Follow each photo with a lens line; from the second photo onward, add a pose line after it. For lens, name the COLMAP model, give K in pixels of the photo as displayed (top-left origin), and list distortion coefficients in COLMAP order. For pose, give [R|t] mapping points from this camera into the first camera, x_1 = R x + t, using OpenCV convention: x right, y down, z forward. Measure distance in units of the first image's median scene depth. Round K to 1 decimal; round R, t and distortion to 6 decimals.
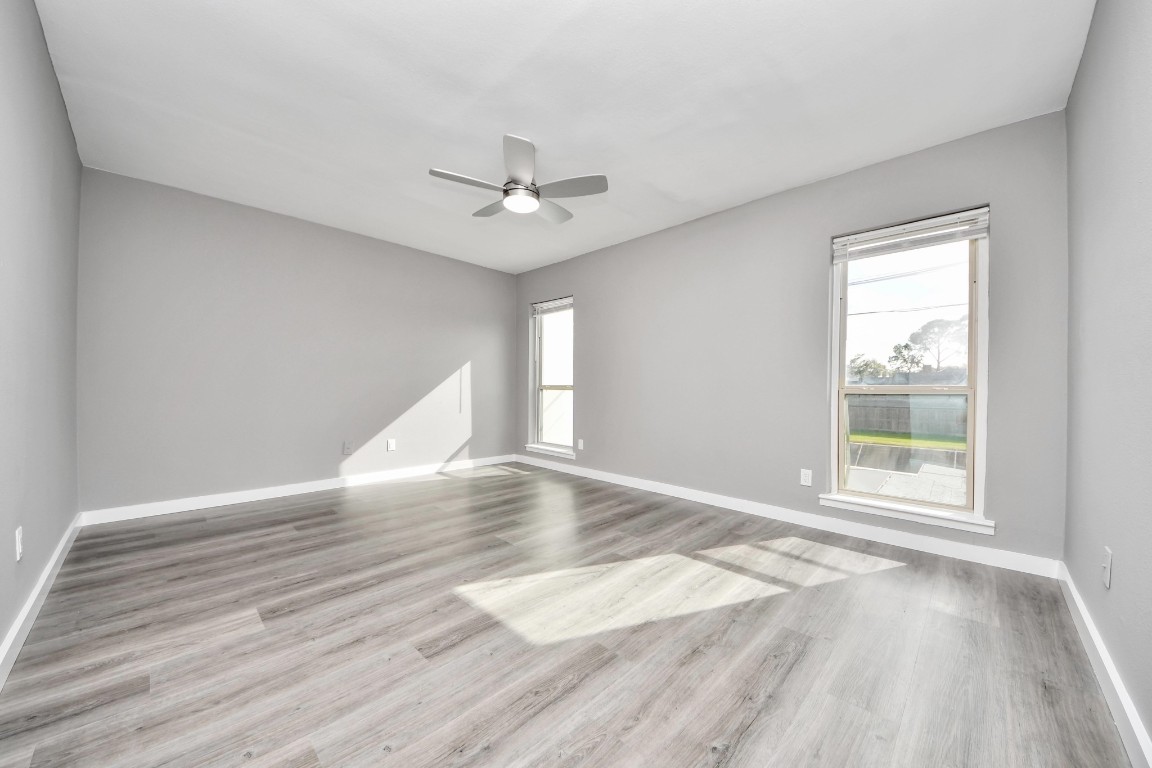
lens RADIAL K [[425.8, 0, 568.3], [0, 425.8, 385.4], [0, 0, 1]] dist [0.031389, -0.000092]
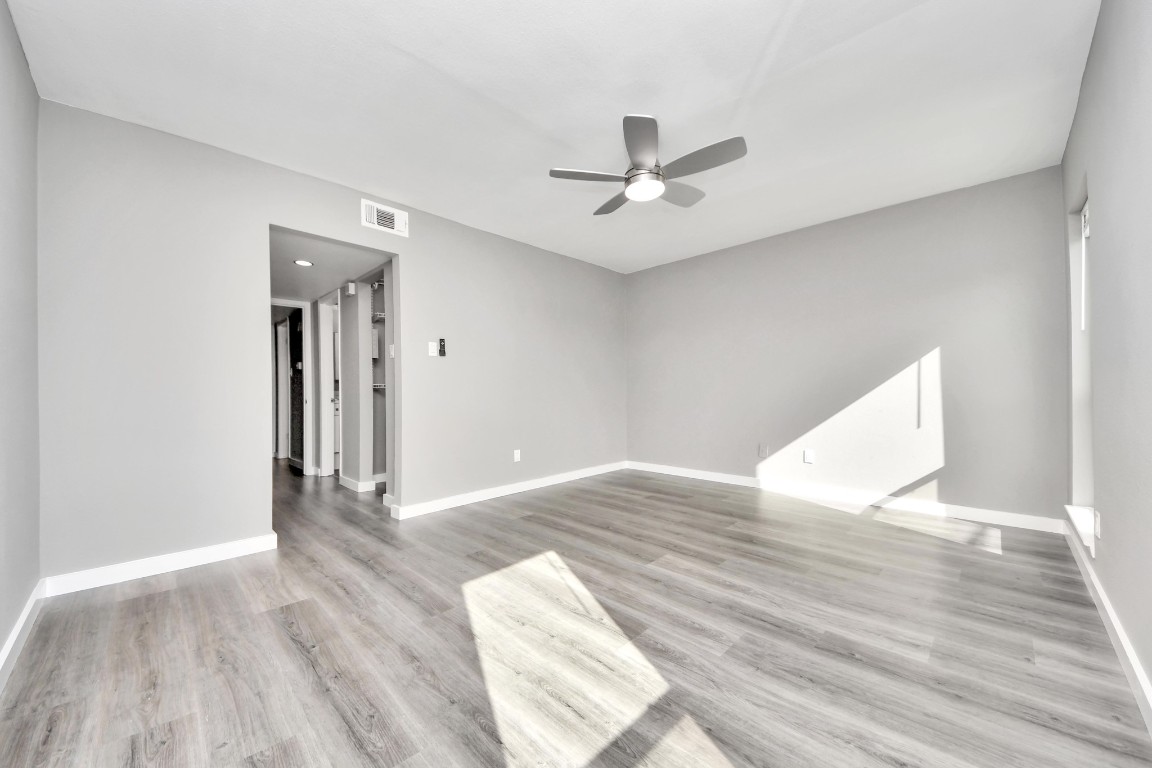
lens RADIAL K [[425.8, 0, 568.3], [0, 425.8, 385.4], [0, 0, 1]] dist [0.031389, -0.000092]
pose [[-0.022991, -0.020358, -0.999528, 0.960500], [0.018198, 0.999618, -0.020779, 0.002761], [0.999570, -0.018667, -0.022612, 1.020756]]
